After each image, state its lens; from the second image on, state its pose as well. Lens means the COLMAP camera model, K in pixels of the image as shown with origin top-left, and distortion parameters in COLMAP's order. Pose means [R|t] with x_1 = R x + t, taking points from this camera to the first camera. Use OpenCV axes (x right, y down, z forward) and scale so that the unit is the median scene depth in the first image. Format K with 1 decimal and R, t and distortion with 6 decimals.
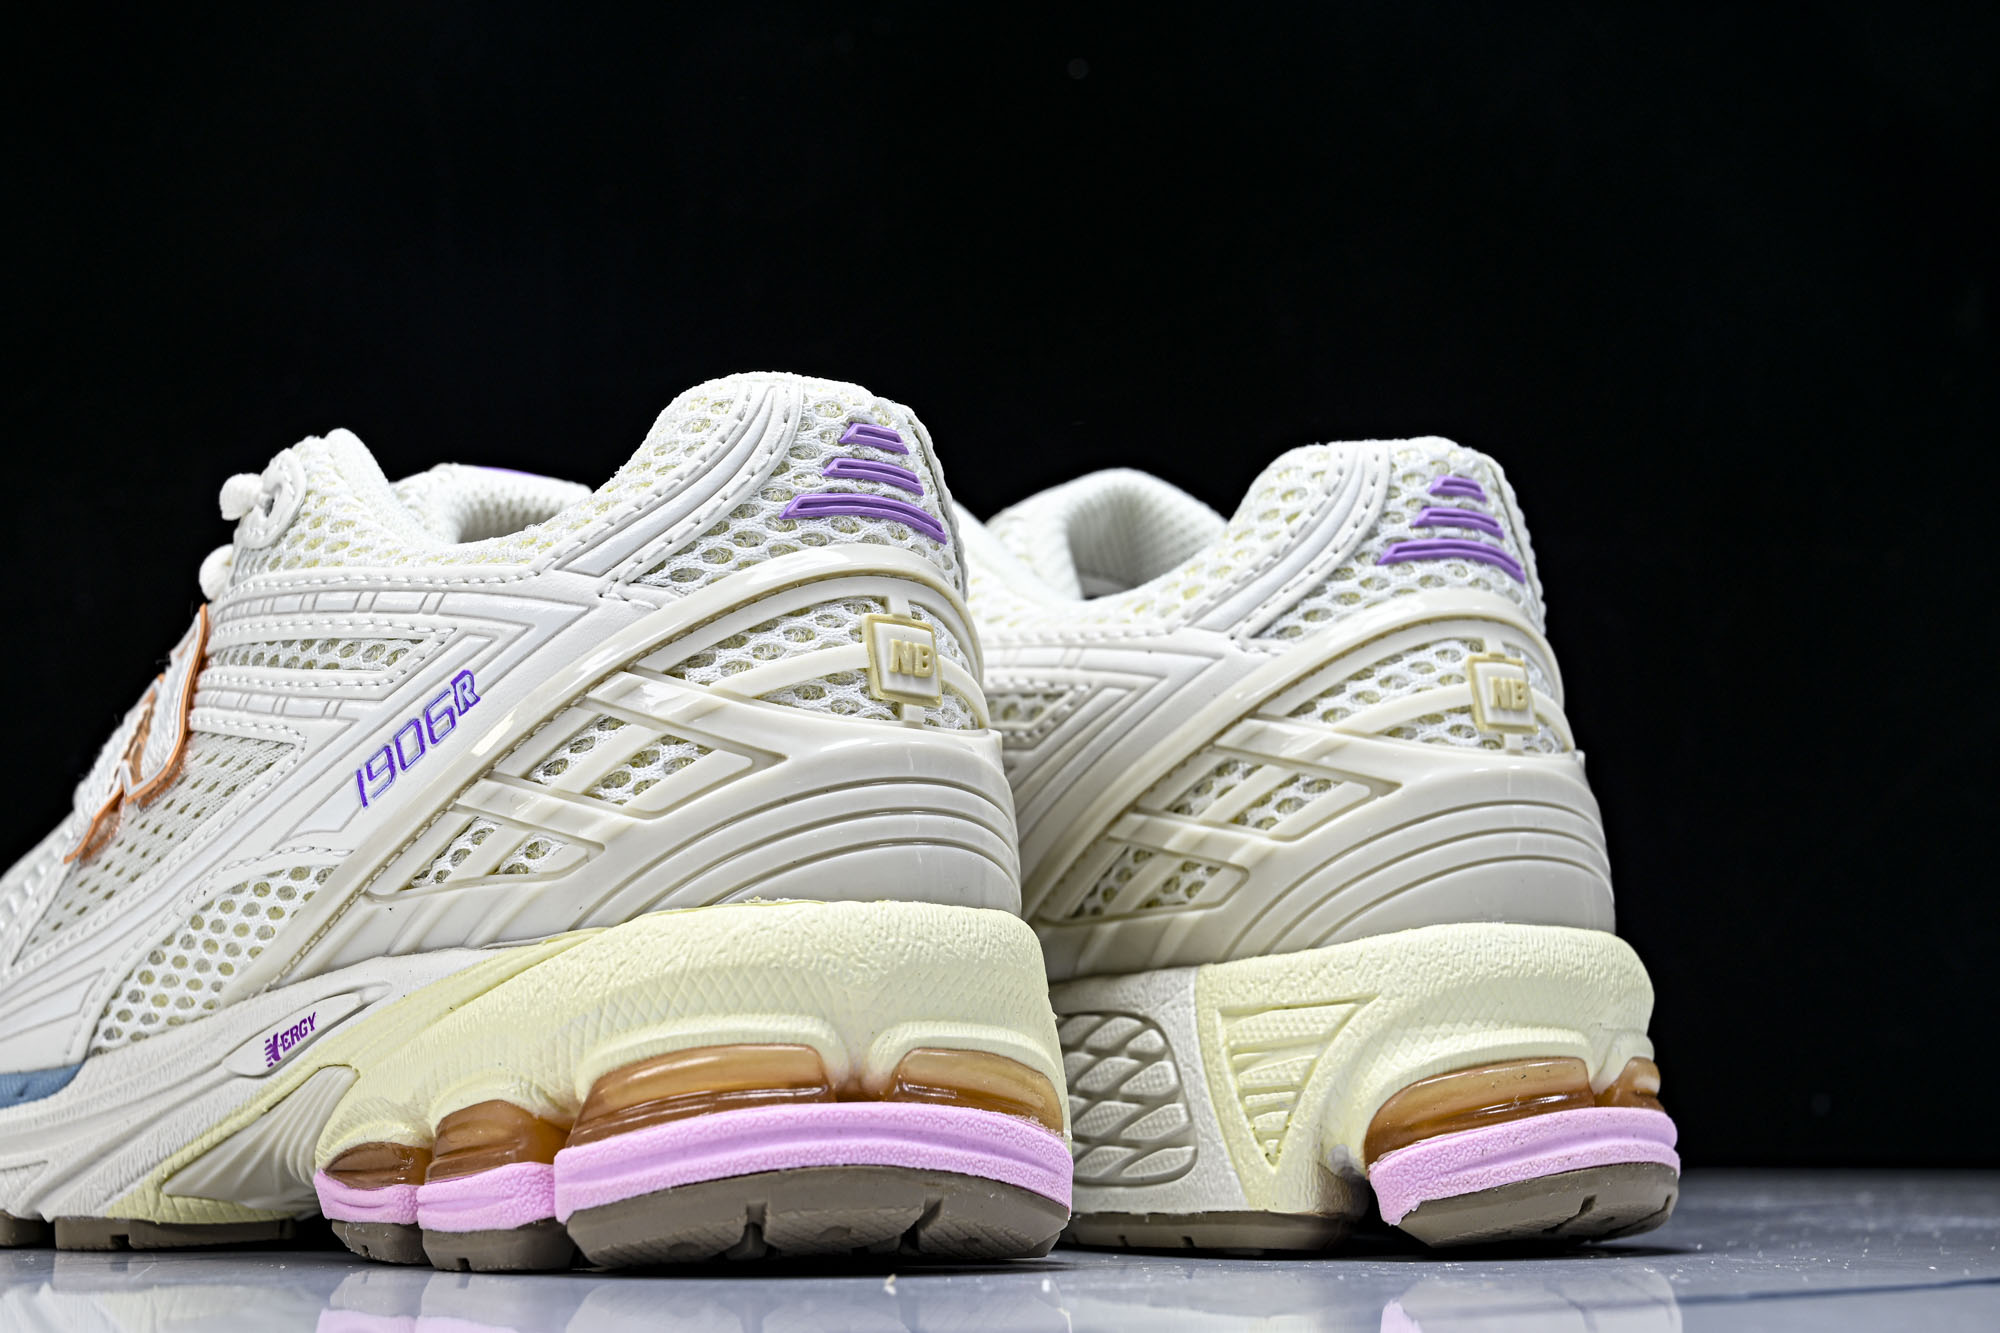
lens RADIAL K [[3566.2, 0, 1056.5], [0, 3566.2, 623.3], [0, 0, 1]] dist [-0.027687, 0.000000]
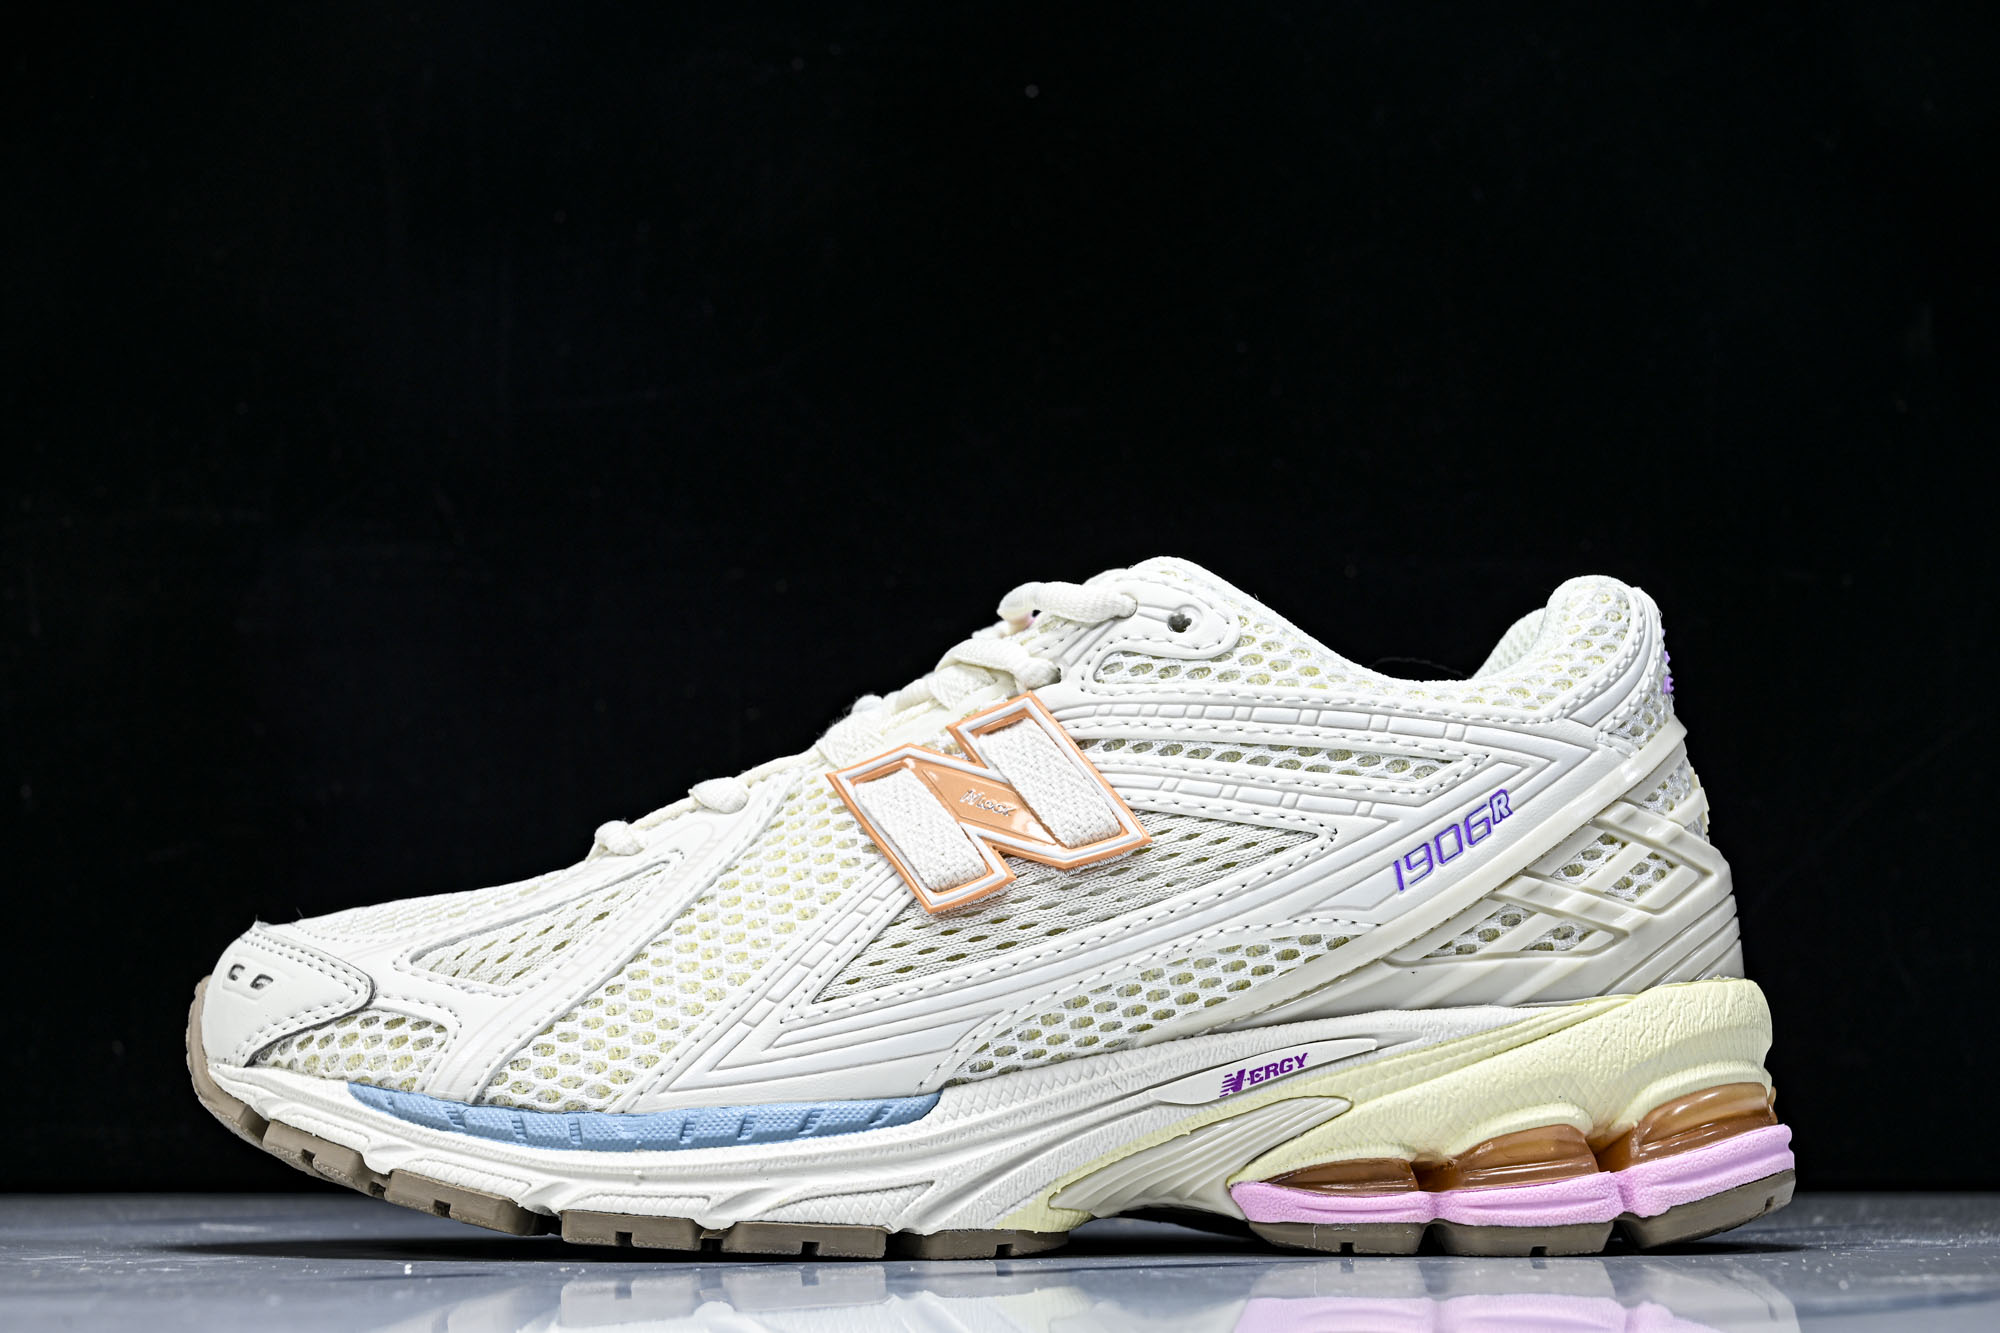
lens RADIAL K [[3566.2, 0, 992.8], [0, 3566.2, 667.0], [0, 0, 1]] dist [-0.027687, 0.000000]
pose [[0.681743, 0.080240, 0.727179, -1.207517], [-0.098224, 0.995007, -0.017706, 0.009896], [-0.724968, -0.059355, 0.686220, 0.253046]]
